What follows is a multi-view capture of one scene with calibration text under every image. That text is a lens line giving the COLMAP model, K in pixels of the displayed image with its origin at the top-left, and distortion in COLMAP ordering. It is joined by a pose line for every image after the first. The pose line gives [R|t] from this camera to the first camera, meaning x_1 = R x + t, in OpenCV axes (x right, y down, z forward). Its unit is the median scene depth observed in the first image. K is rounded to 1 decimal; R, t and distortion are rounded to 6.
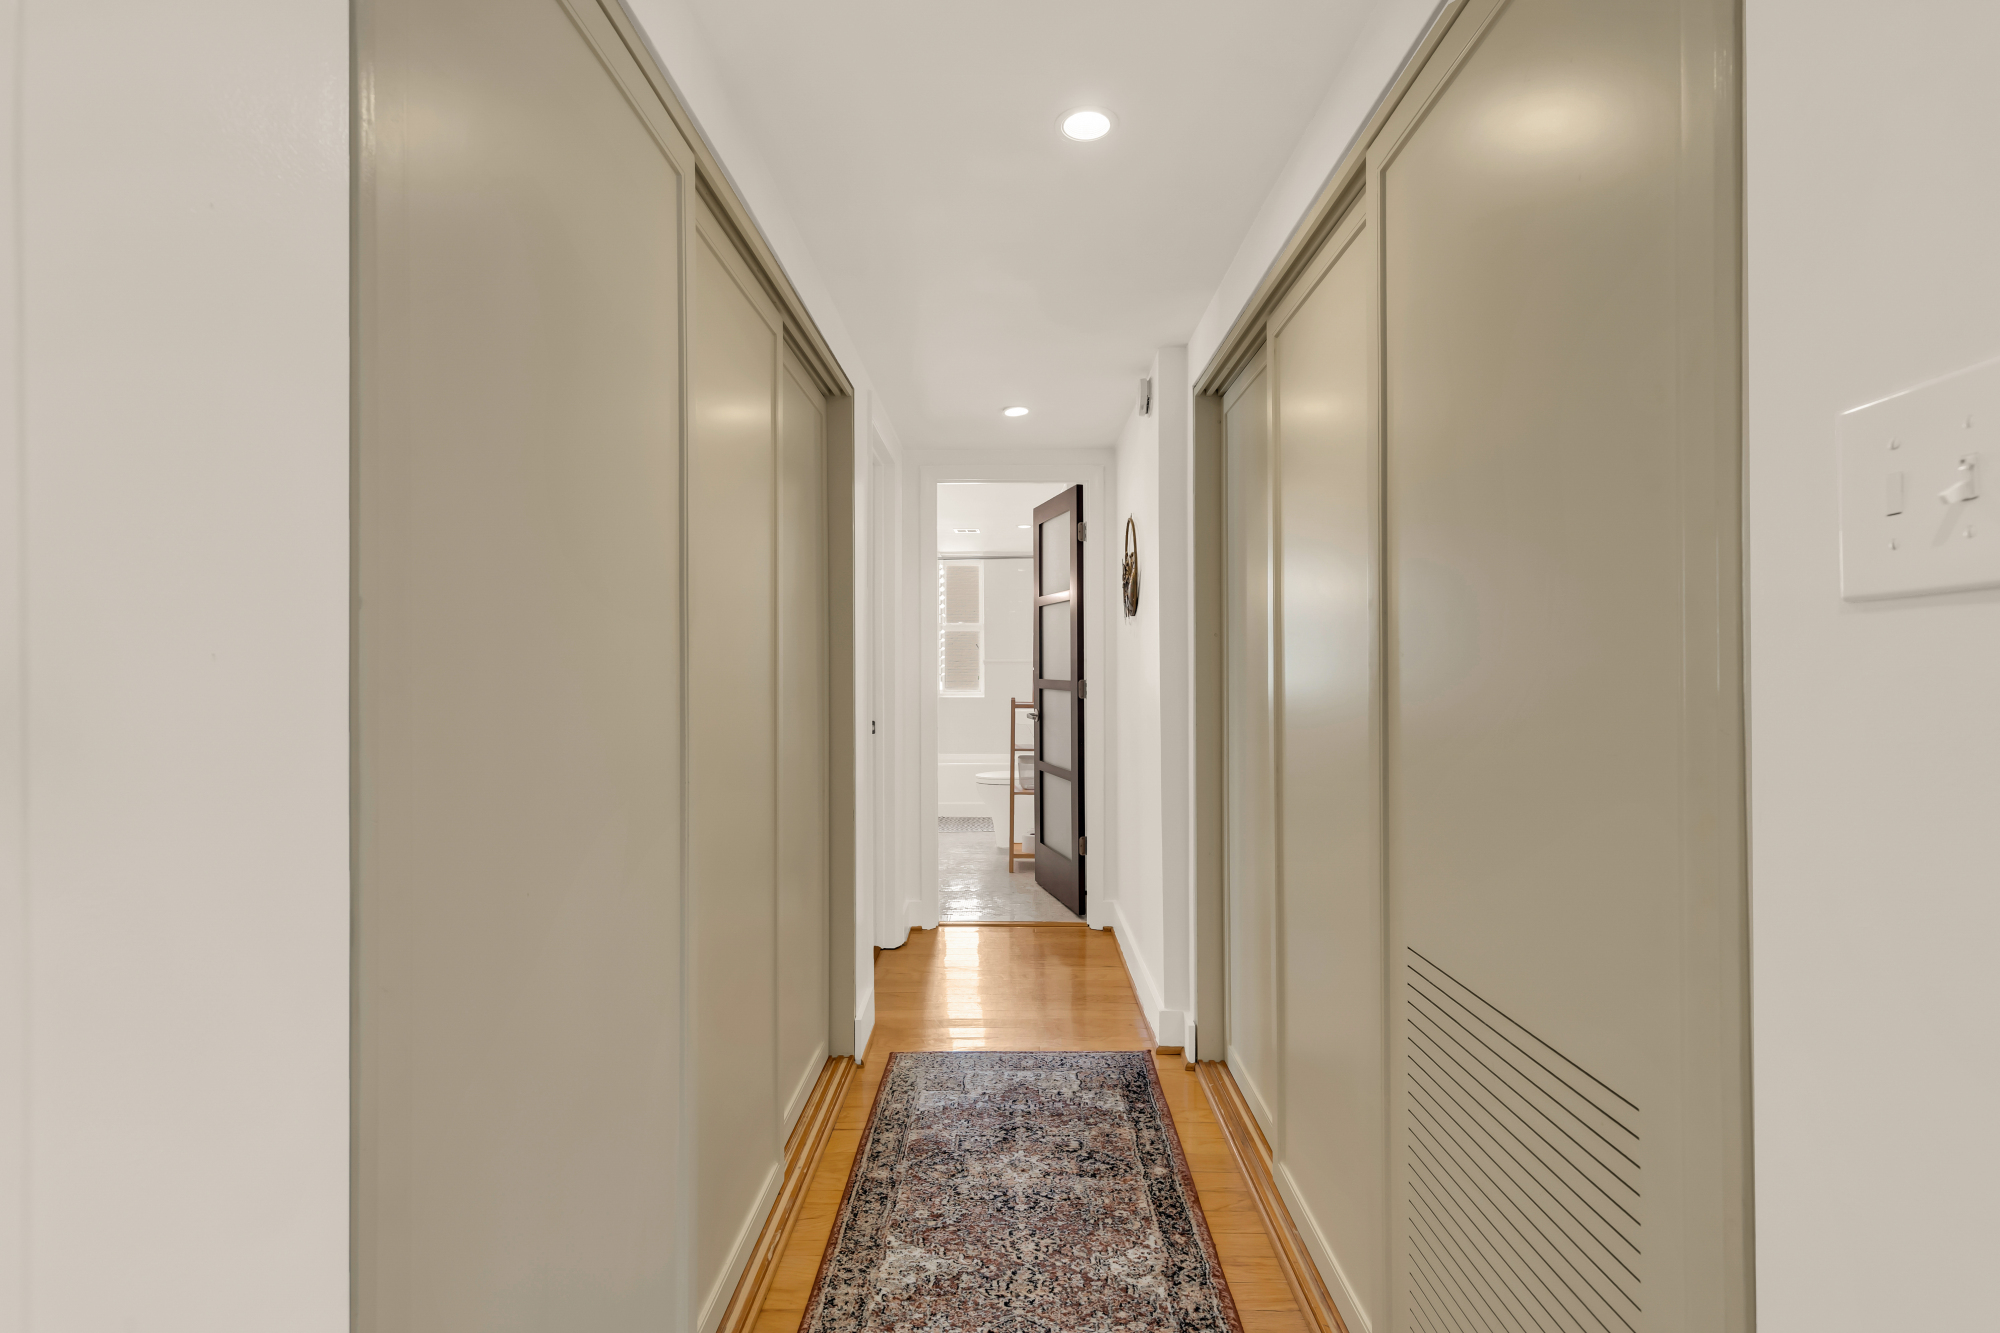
lens RADIAL K [[913.6, 0, 1009.1], [0, 913.6, 638.1], [0, 0, 1]] dist [0.003898, -0.000665]
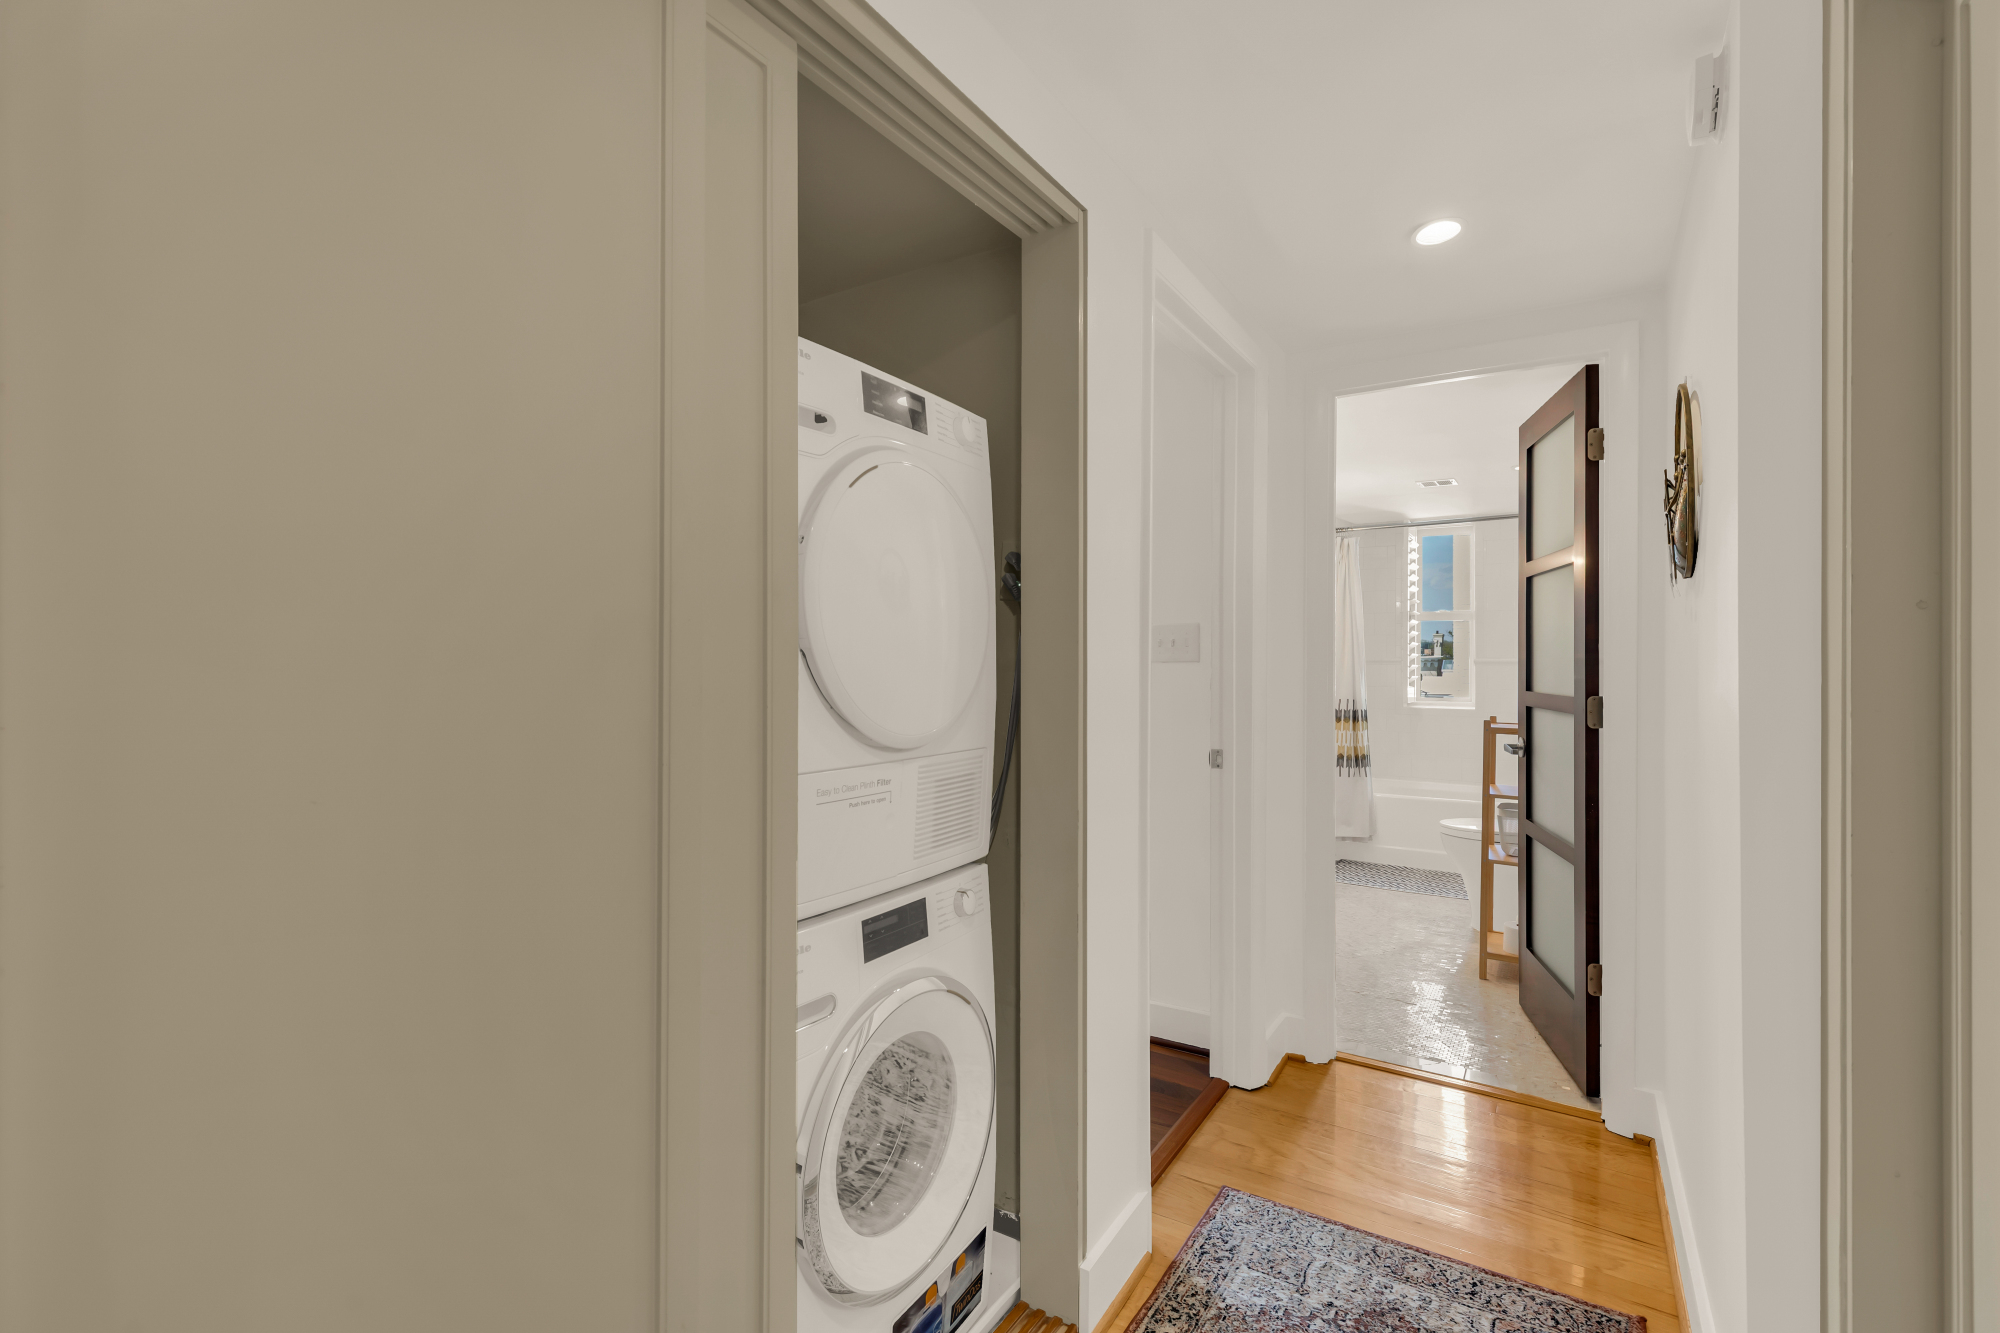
lens RADIAL K [[913.6, 0, 1009.1], [0, 913.6, 638.1], [0, 0, 1]] dist [0.003898, -0.000665]
pose [[0.855130, 0.002776, -0.518406, 0.057516], [-0.000362, 0.999989, 0.004757, 0.004996], [0.518413, -0.003880, 0.855121, 0.276405]]
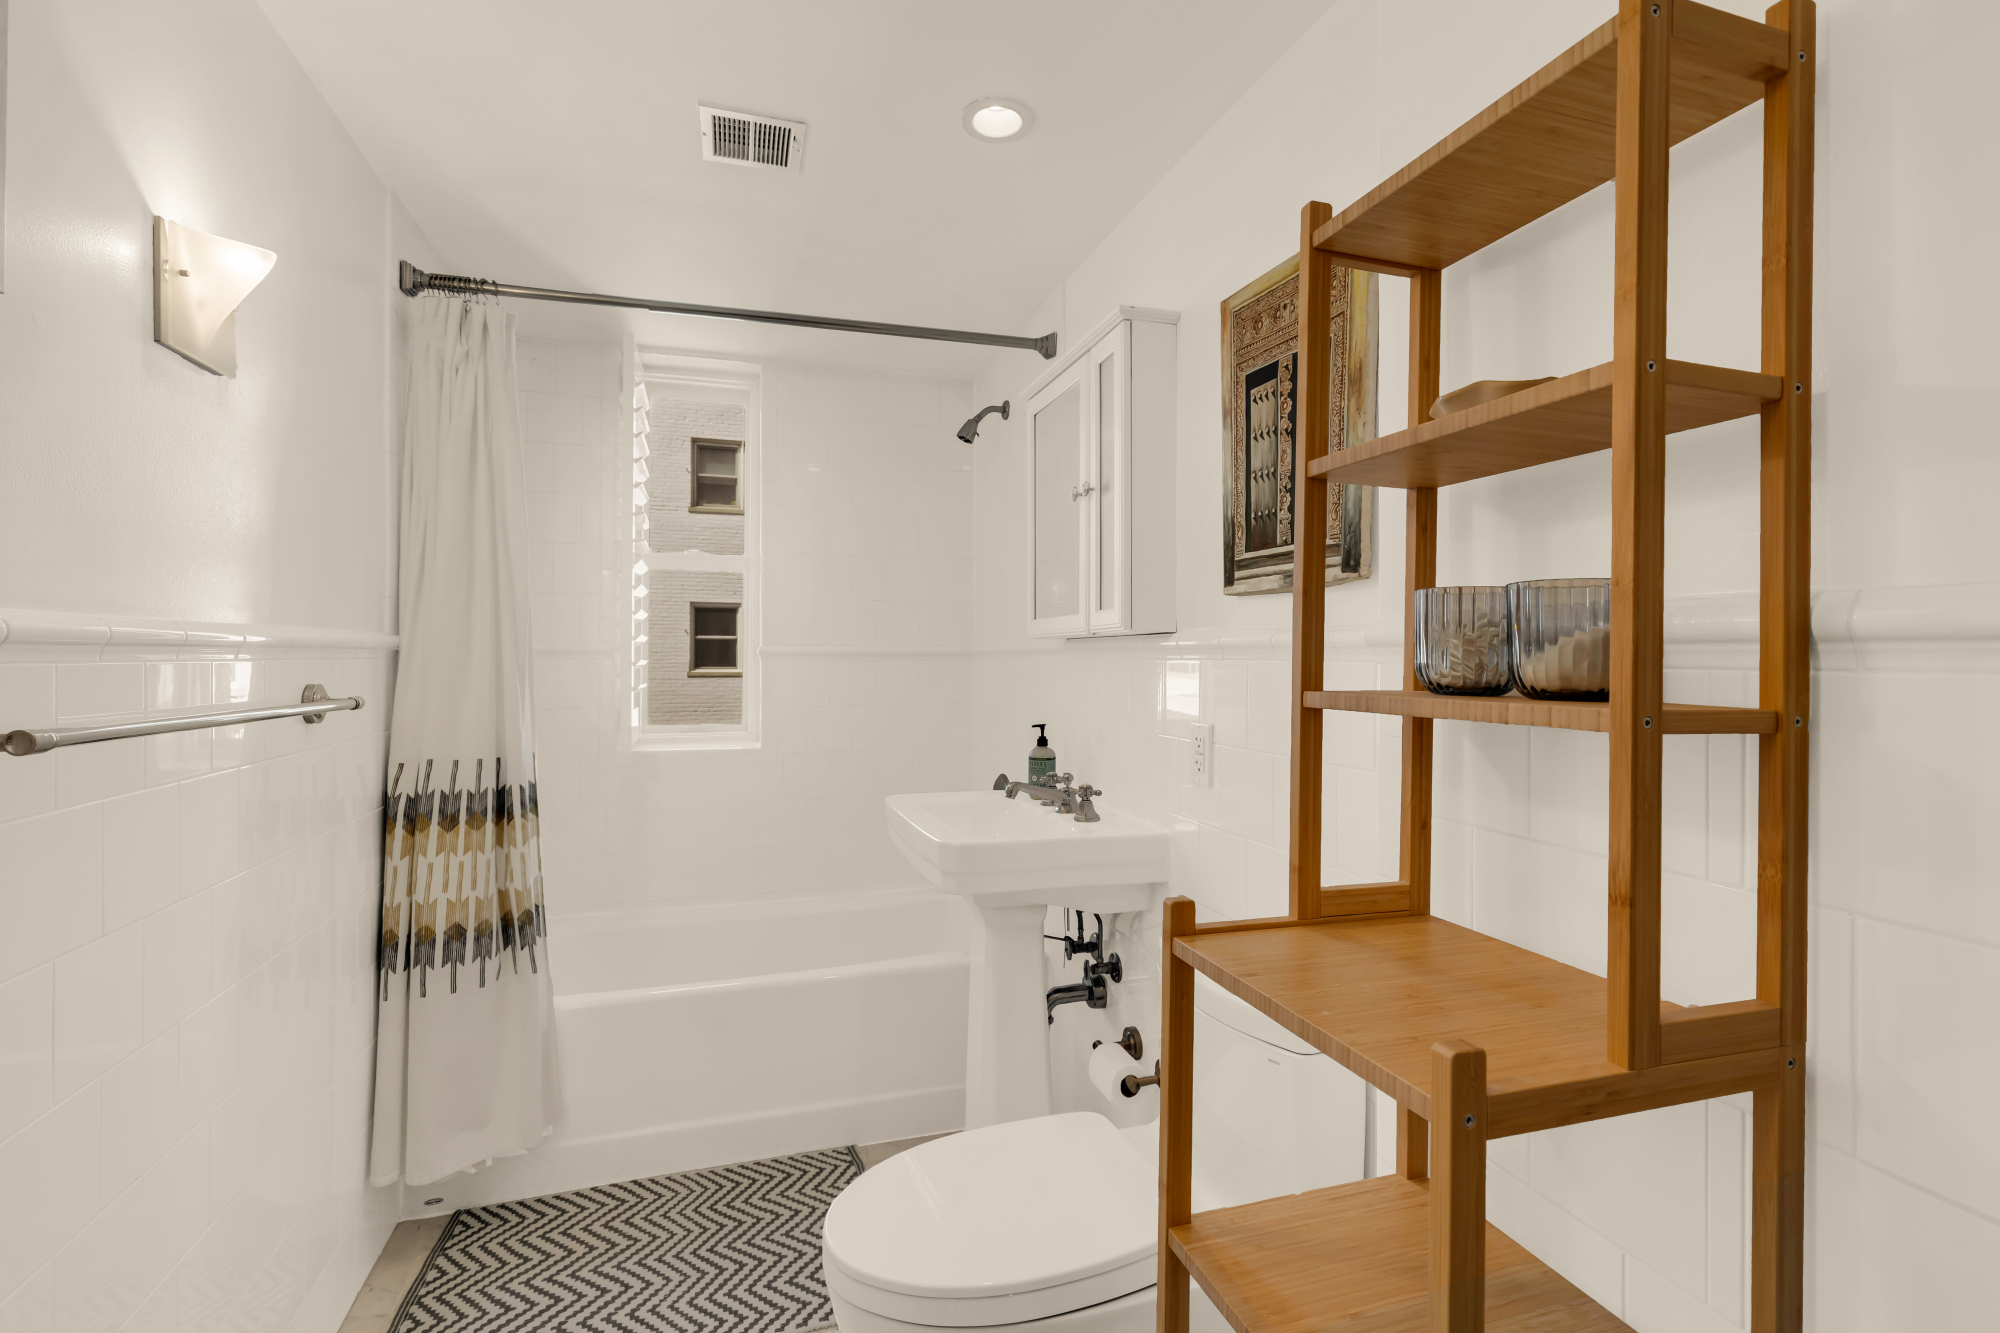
lens RADIAL K [[913.6, 0, 1009.1], [0, 913.6, 638.1], [0, 0, 1]] dist [0.003898, -0.000665]
pose [[0.950520, 0.006396, 0.310597, -0.077469], [-0.008342, 0.999953, 0.004937, 0.029203], [-0.310551, -0.007284, 0.950529, 1.022613]]
